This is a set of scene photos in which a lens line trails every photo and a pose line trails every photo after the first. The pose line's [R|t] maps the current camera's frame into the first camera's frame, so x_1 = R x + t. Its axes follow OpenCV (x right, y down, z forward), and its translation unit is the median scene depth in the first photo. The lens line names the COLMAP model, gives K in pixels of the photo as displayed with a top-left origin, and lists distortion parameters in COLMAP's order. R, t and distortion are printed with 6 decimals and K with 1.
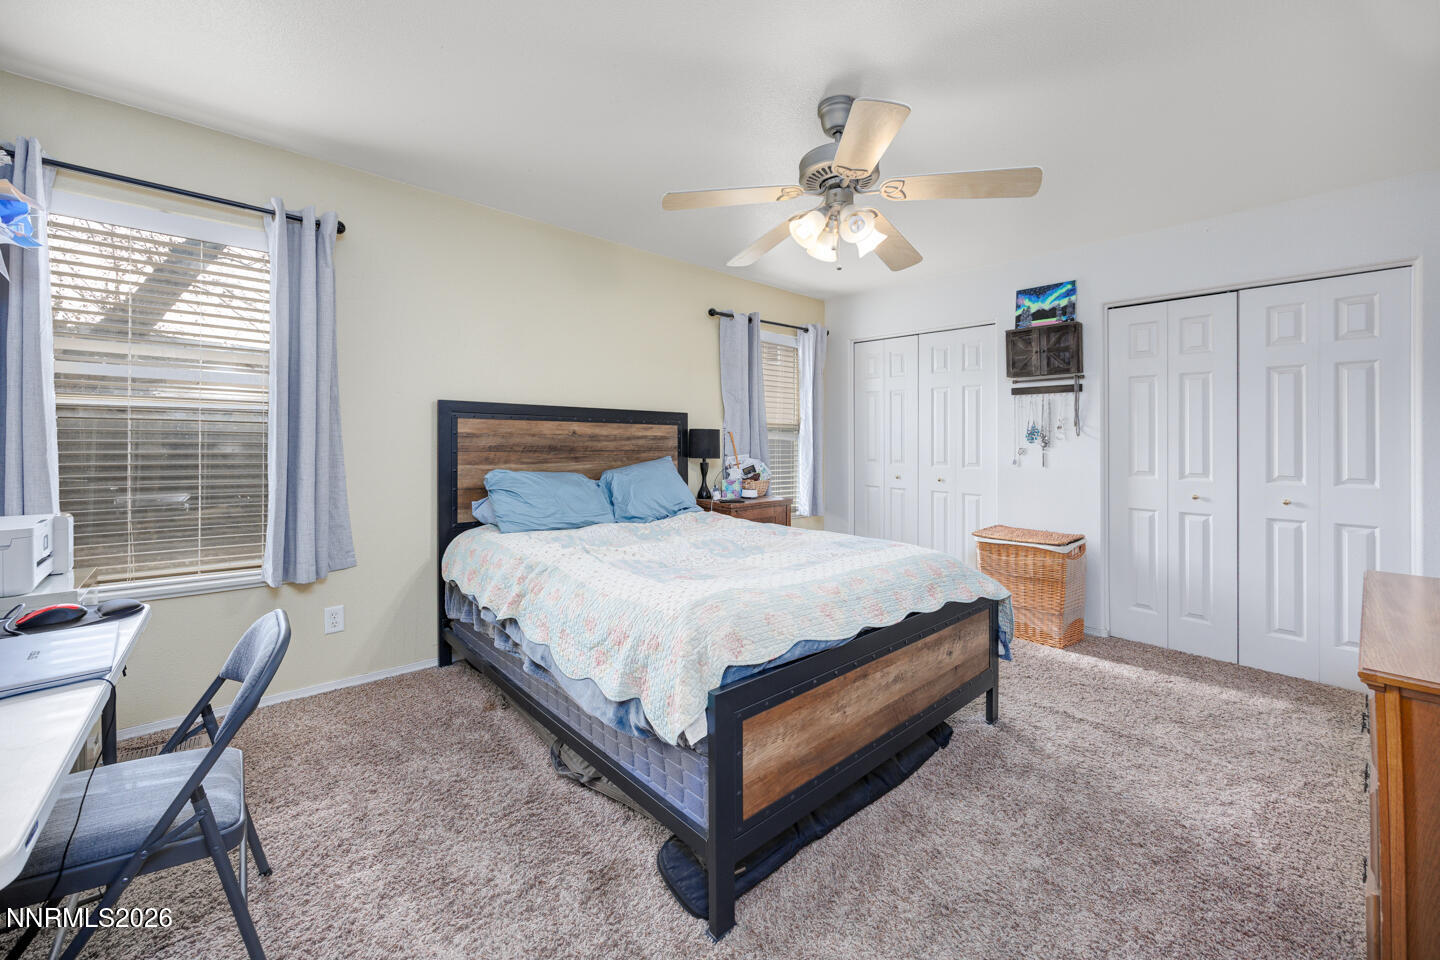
lens RADIAL K [[558.6, 0, 698.9], [0, 558.6, 447.9], [0, 0, 1]] dist [-0.009378, -0.000101]
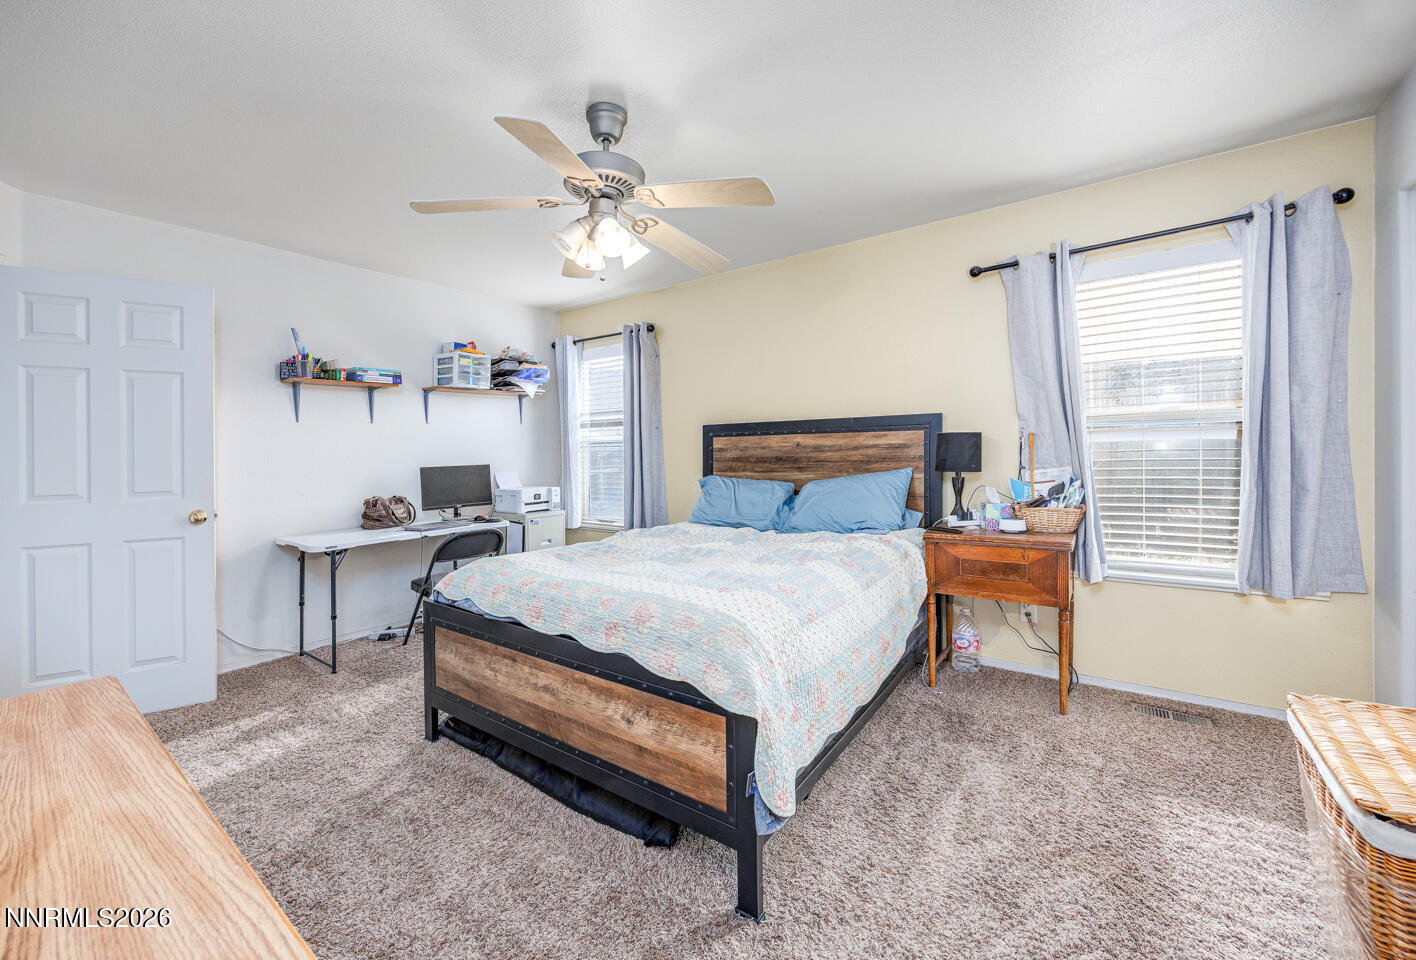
lens RADIAL K [[549.3, 0, 705.1], [0, 549.3, 468.4], [0, 0, 1]] dist [-0.009378, -0.000101]
pose [[0.240781, 0.014344, -0.970473, 0.739378], [0.006664, 0.999843, 0.016432, 0.000177], [0.970557, -0.010424, 0.240648, 0.557452]]
